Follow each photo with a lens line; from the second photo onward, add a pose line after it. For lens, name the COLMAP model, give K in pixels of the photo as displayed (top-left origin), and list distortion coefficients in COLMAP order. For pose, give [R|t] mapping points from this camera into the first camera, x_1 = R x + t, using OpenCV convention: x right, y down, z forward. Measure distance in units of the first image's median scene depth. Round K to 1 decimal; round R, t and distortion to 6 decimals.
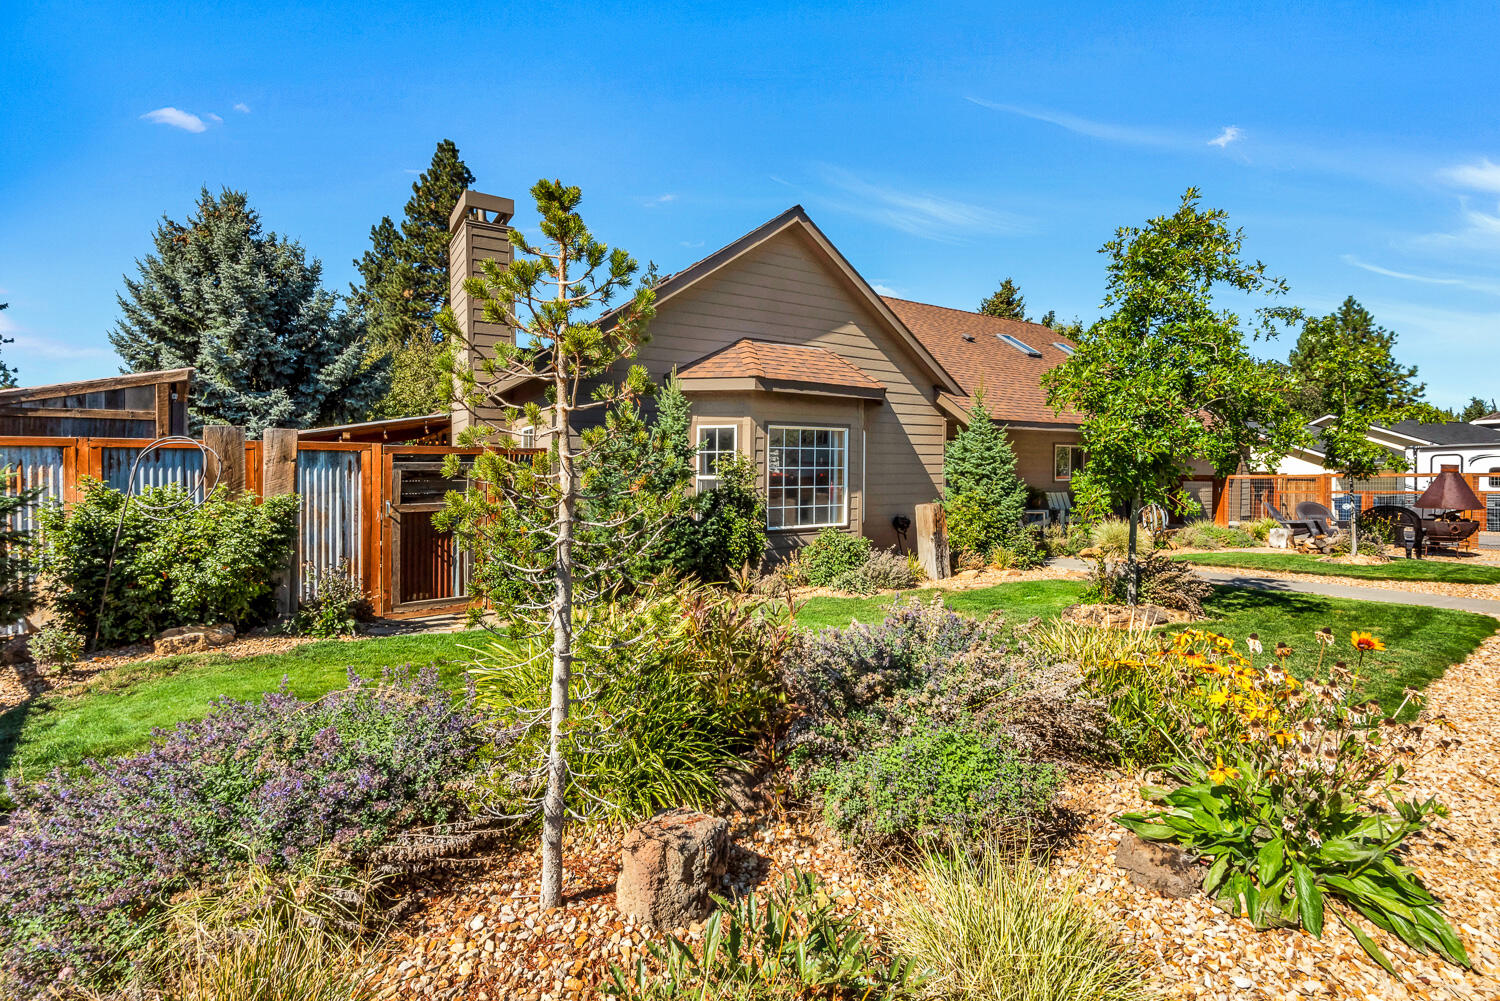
lens RADIAL K [[714.0, 0, 750.7], [0, 714.0, 480.3], [0, 0, 1]] dist [0.025025, 0.000008]
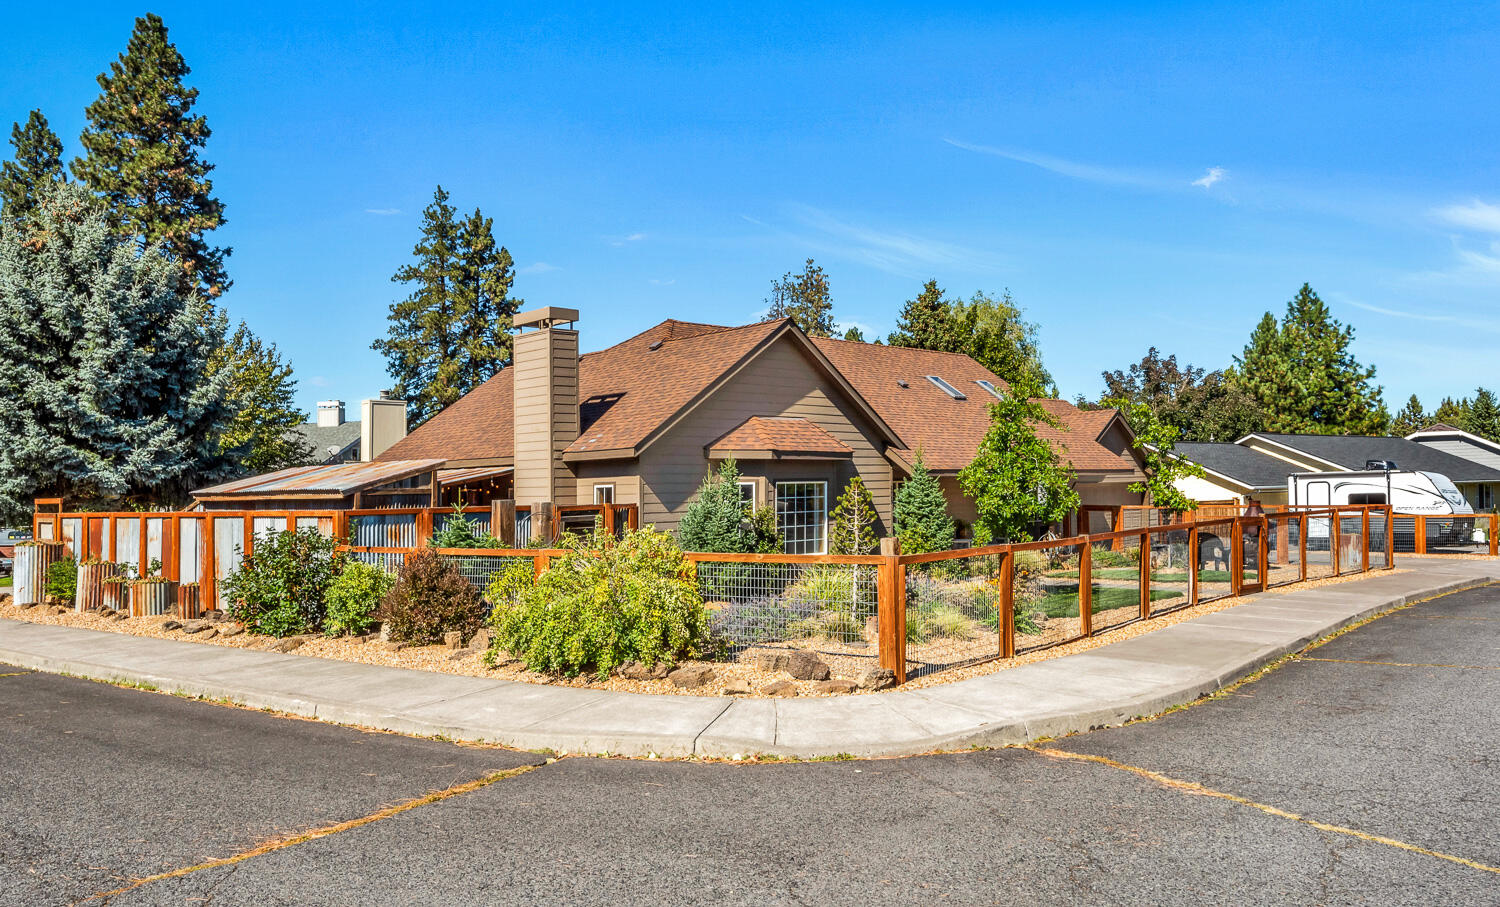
lens RADIAL K [[1130.0, 0, 750.0], [0, 1130.0, 453.5], [0, 0, 1]] dist [-0.001338, 0.001205]
pose [[0.982705, -0.000907, 0.185174, -0.341255], [0.007816, 0.999300, -0.036584, -0.042100], [-0.185011, 0.037399, 0.982025, -0.903391]]
